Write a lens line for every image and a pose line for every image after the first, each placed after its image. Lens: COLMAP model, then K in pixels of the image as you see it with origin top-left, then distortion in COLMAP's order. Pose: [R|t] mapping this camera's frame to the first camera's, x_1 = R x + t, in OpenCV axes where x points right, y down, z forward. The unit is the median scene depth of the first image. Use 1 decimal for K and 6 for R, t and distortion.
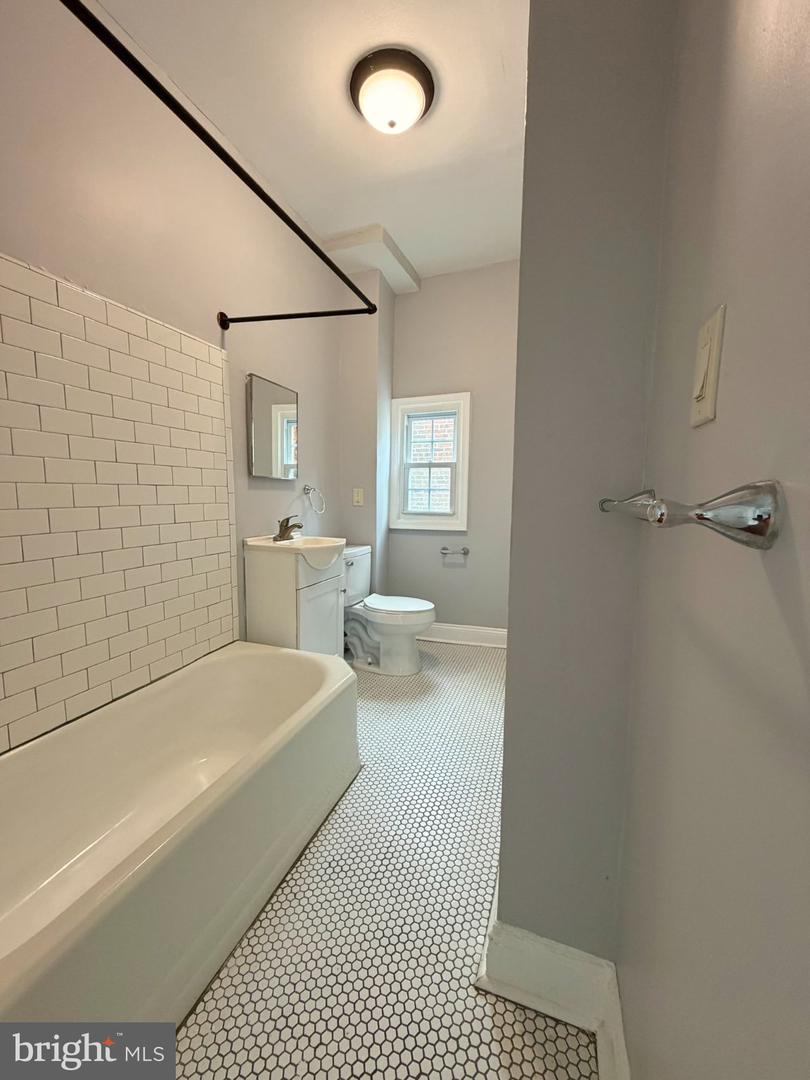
lens RADIAL K [[438.2, 0, 410.8], [0, 438.2, 539.9], [0, 0, 1]] dist [0.001070, 0.000093]
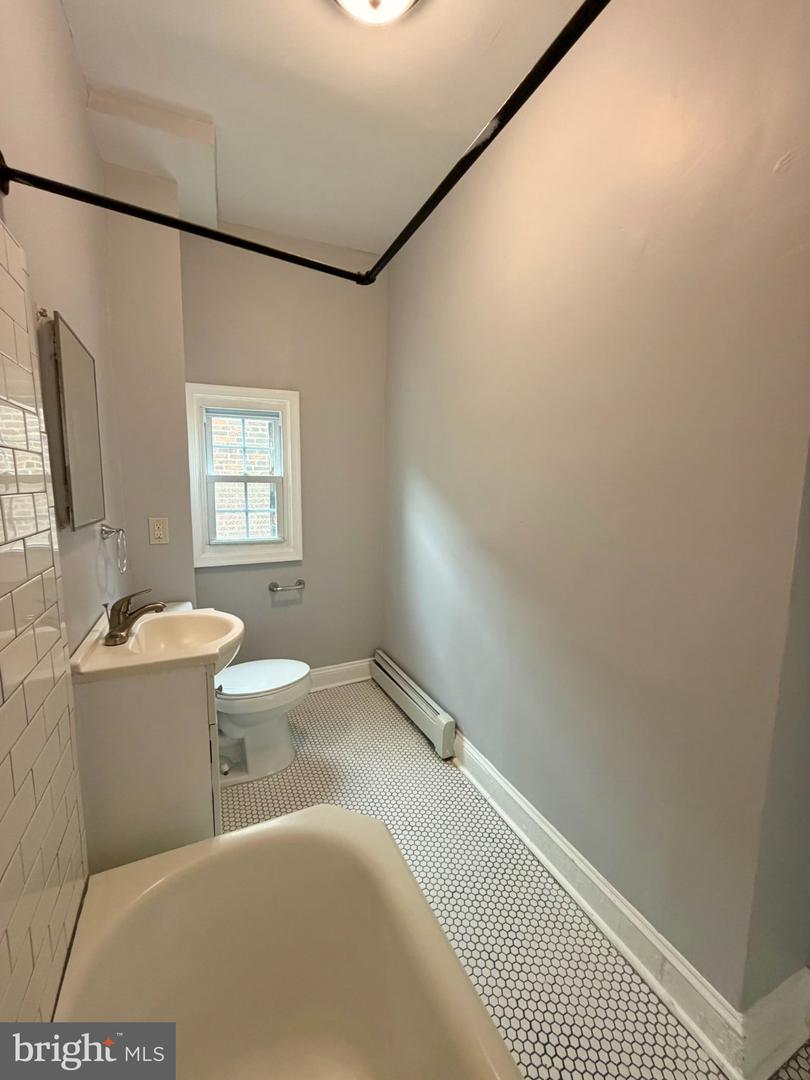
lens RADIAL K [[430.0, 0, 405.0], [0, 430.0, 540.0], [0, 0, 1]] dist [0.000861, -0.000330]
pose [[0.727768, -0.091398, 0.679706, -0.279797], [0.072272, 0.995782, 0.056517, -0.089914], [-0.682005, 0.007992, 0.731304, 0.272937]]
